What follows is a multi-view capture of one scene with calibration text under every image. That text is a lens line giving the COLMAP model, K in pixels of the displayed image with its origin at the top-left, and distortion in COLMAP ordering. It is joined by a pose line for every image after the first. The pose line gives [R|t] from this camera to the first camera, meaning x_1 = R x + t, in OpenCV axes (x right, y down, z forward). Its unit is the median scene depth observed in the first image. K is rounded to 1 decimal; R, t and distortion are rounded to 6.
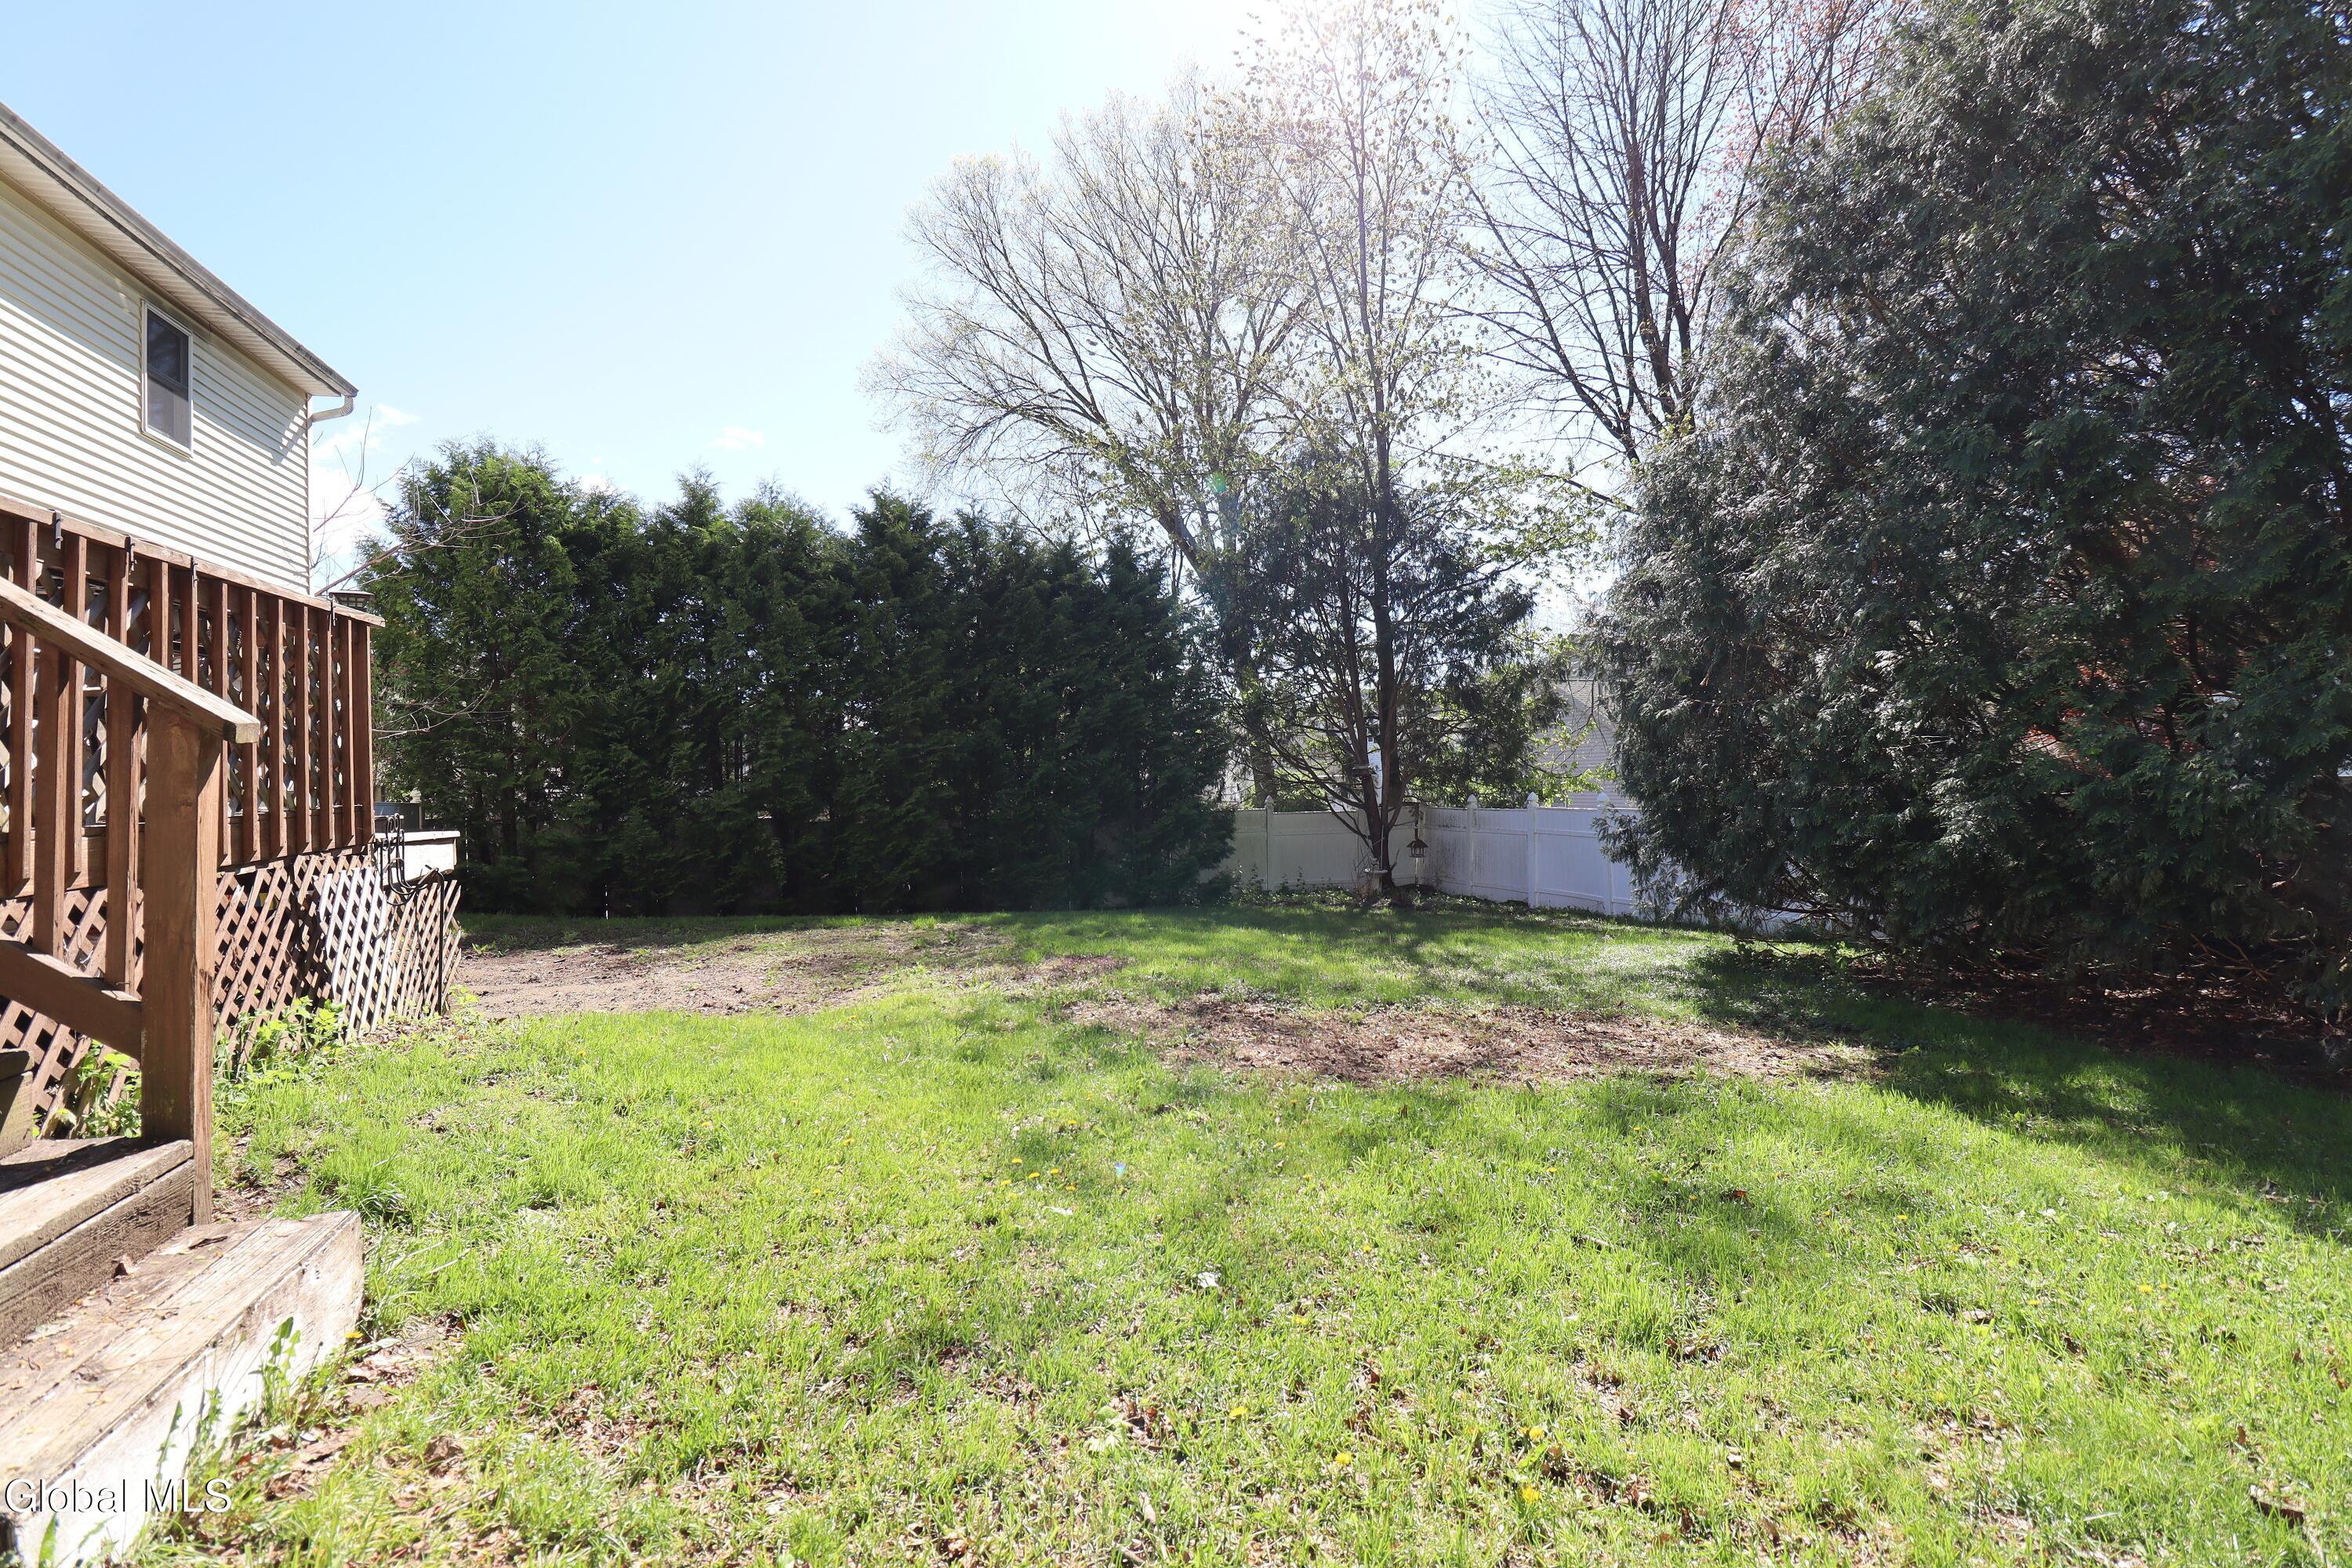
lens RADIAL K [[1090.9, 0, 1174.0], [0, 1090.9, 778.9], [0, 0, 1]] dist [-0.001775, -0.011342]
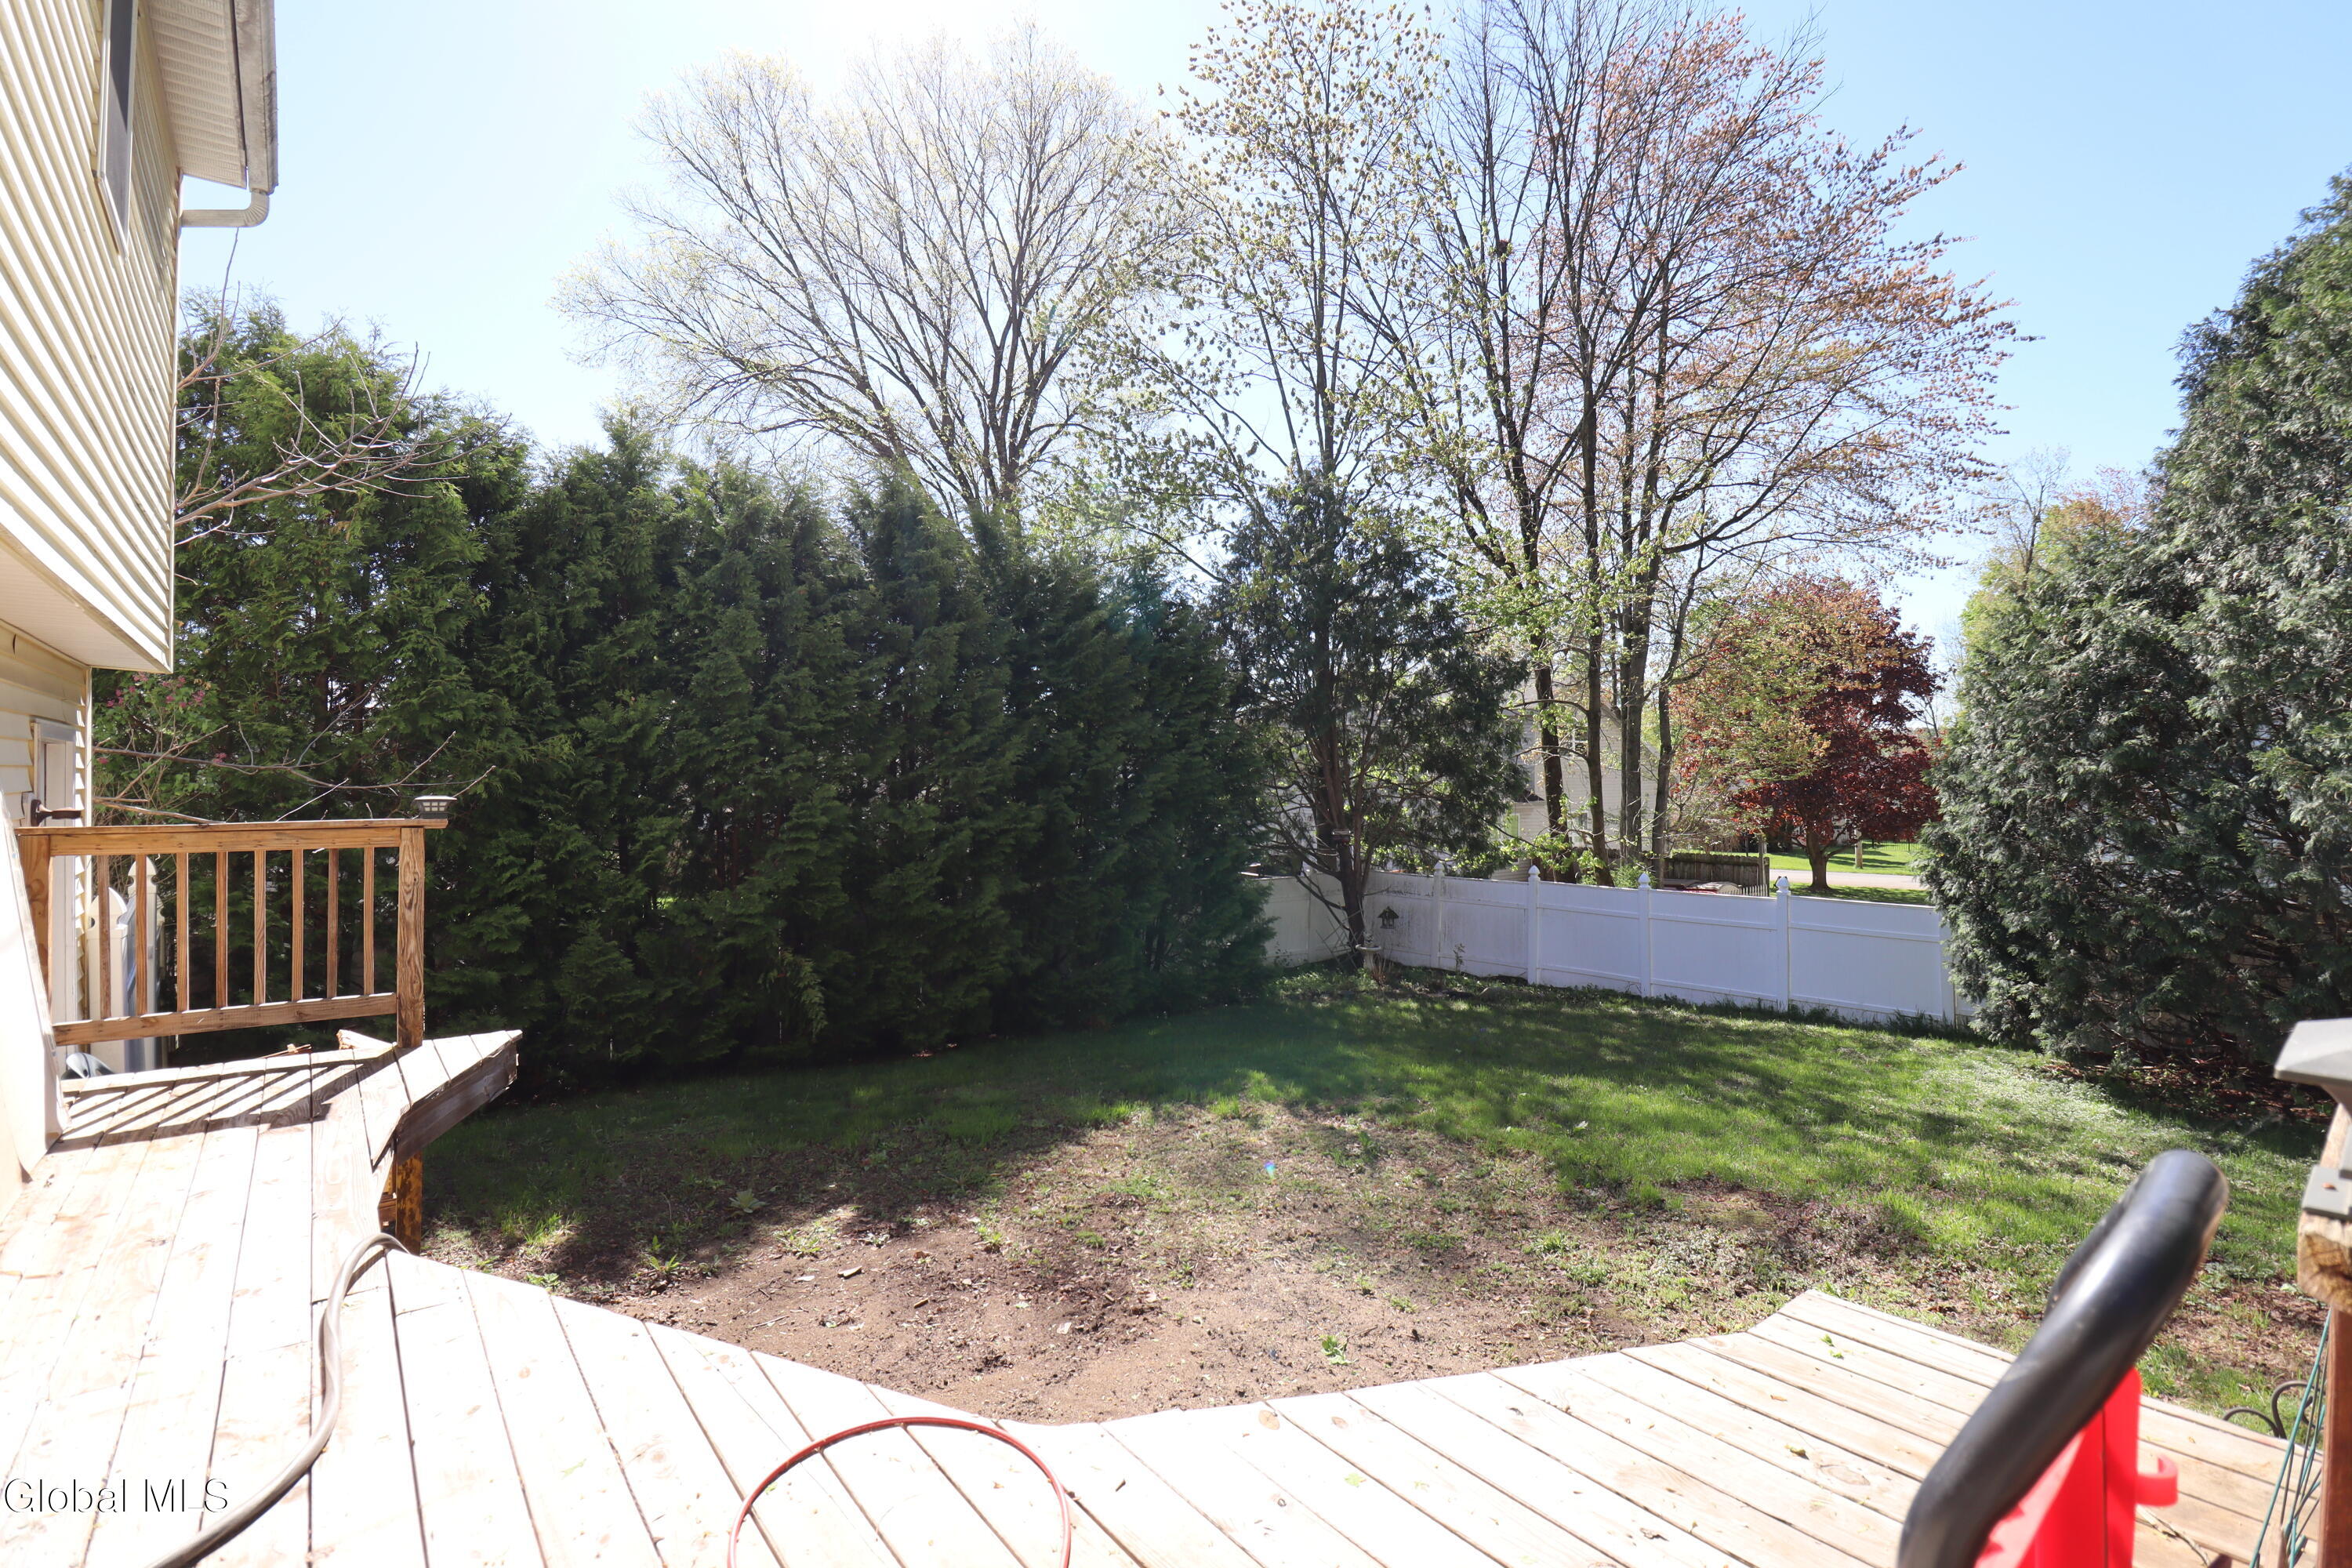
lens RADIAL K [[1090.9, 0, 1180.7], [0, 1090.9, 778.0], [0, 0, 1]] dist [-0.001775, -0.011342]
pose [[0.921351, 0.024403, 0.387965, -0.385390], [-0.022172, 0.999702, -0.010227, -0.054689], [-0.388099, 0.000820, 0.921617, 0.250676]]
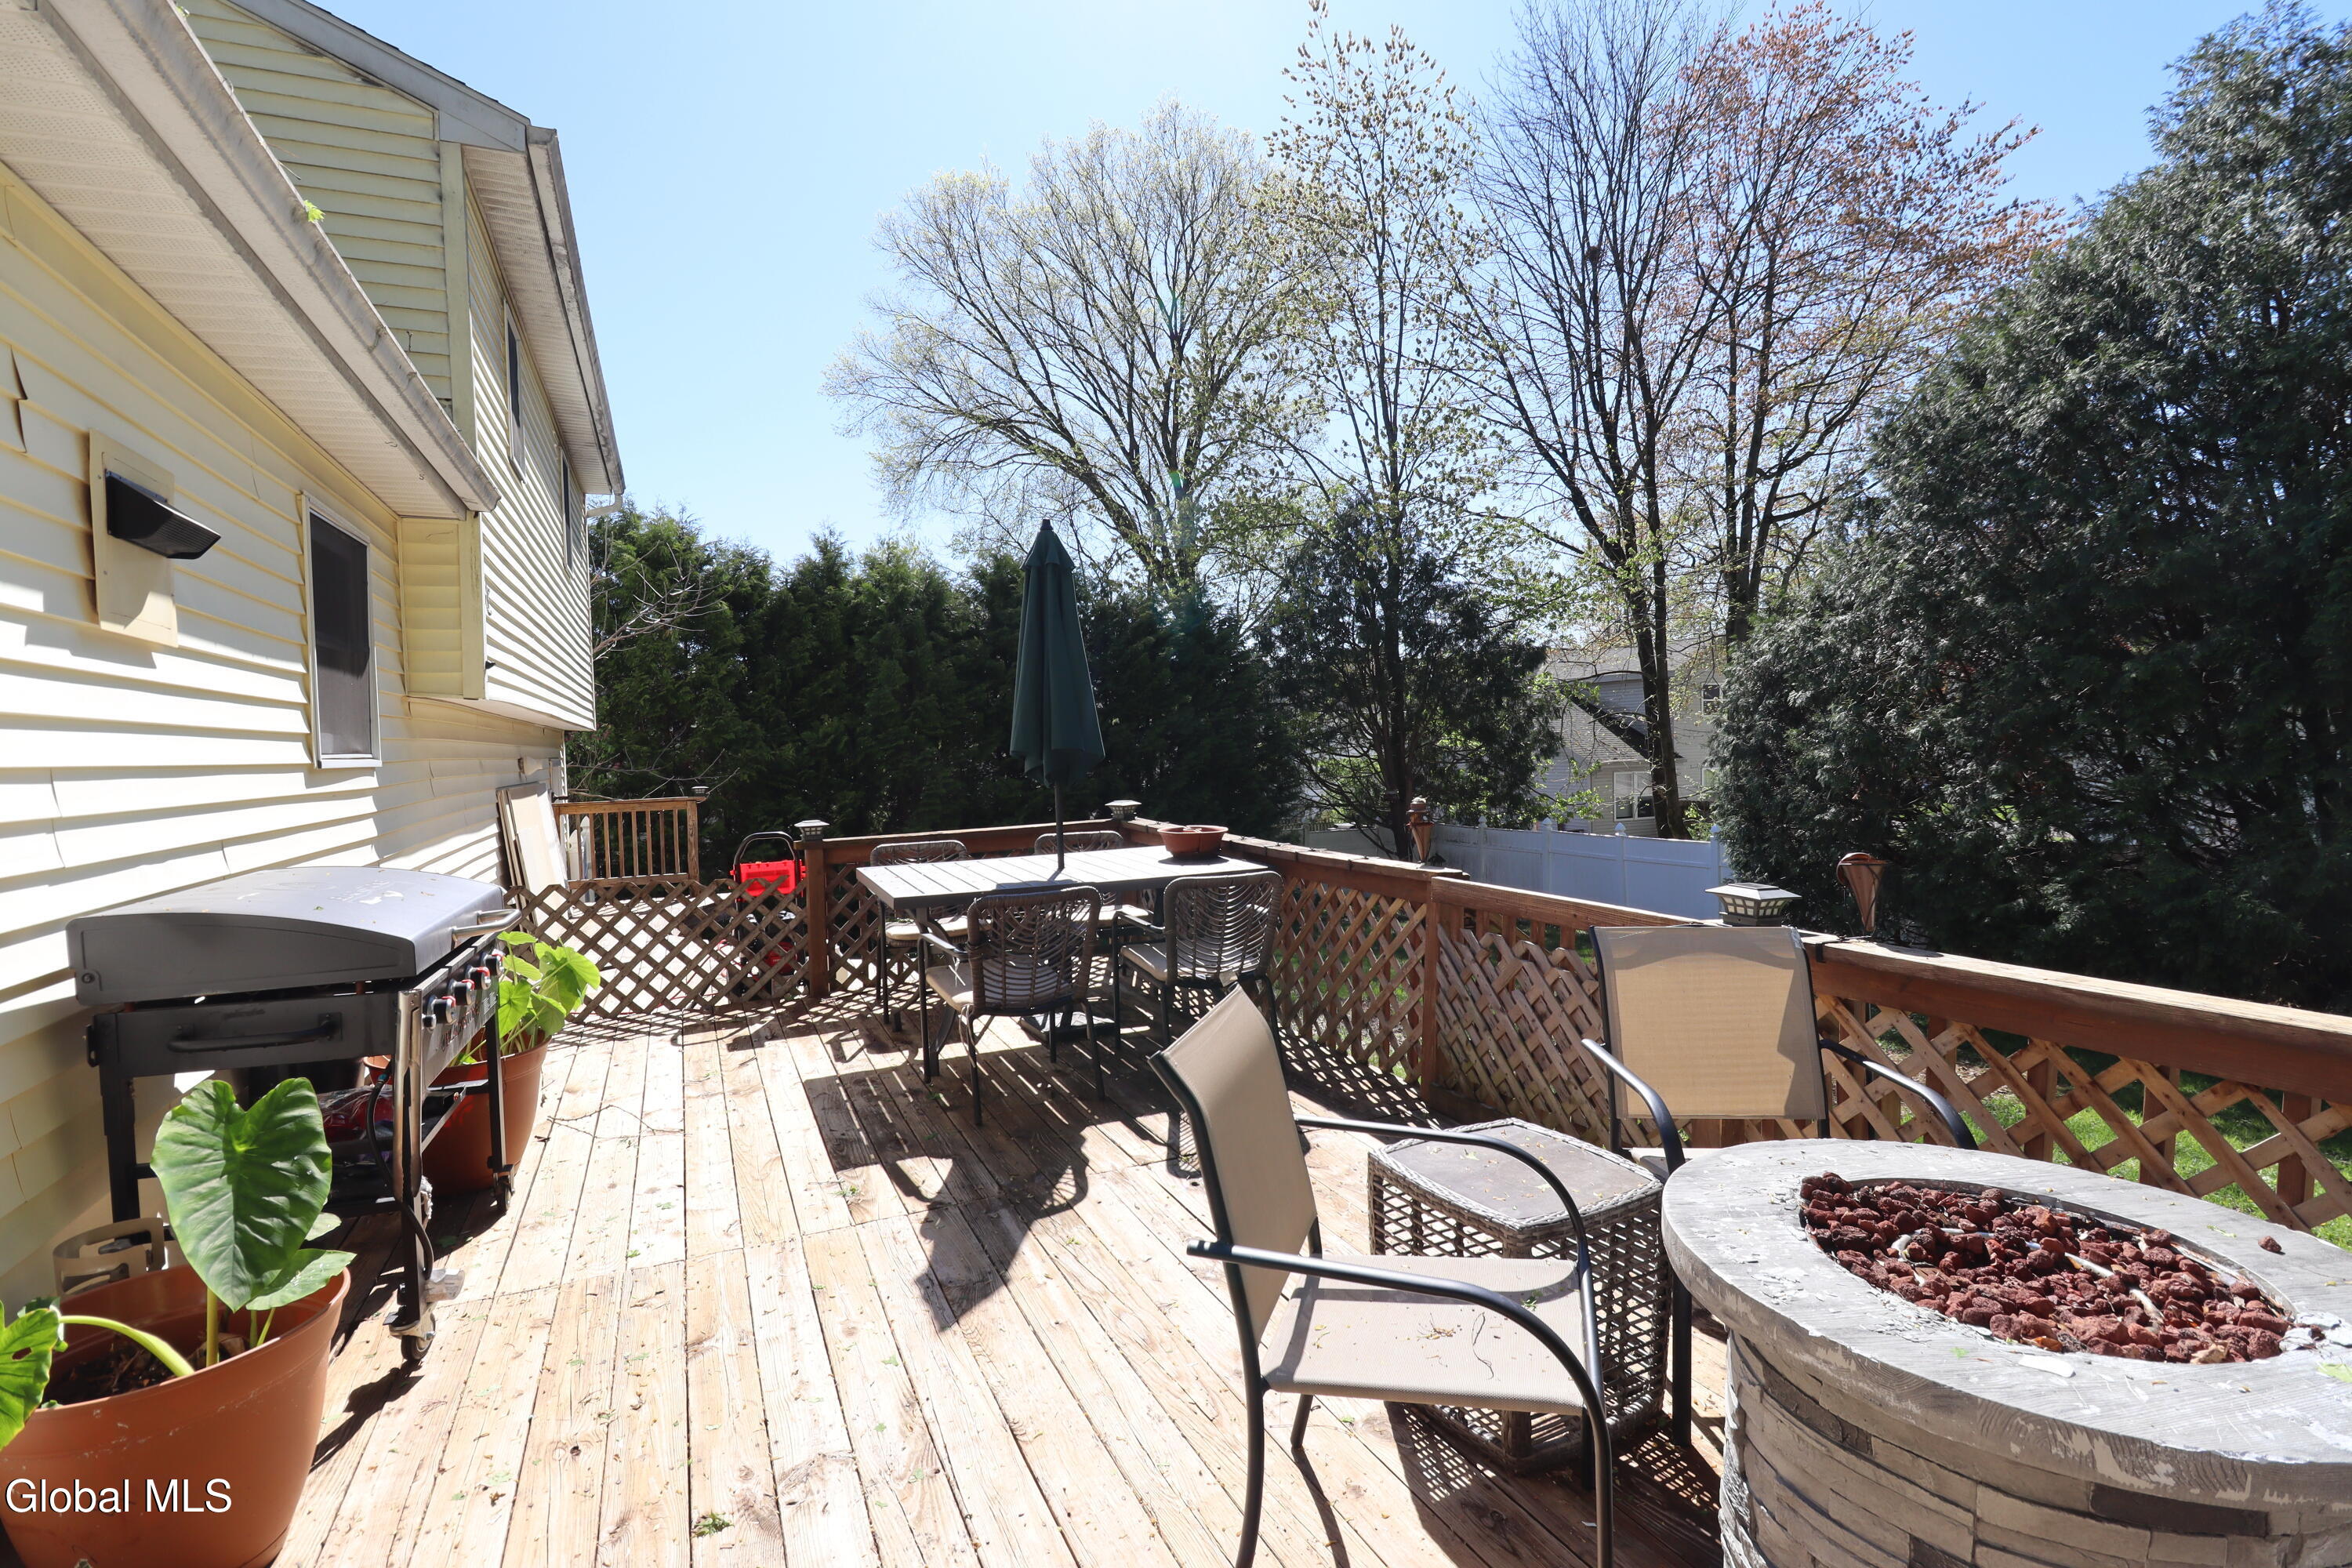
lens RADIAL K [[1090.9, 0, 1187.8], [0, 1090.9, 784.4], [0, 0, 1]] dist [-0.001775, -0.011342]
pose [[0.988085, -0.008333, 0.153686, -0.262023], [0.003347, 0.999461, 0.032669, -0.070441], [-0.153875, -0.031766, 0.987580, -0.110957]]
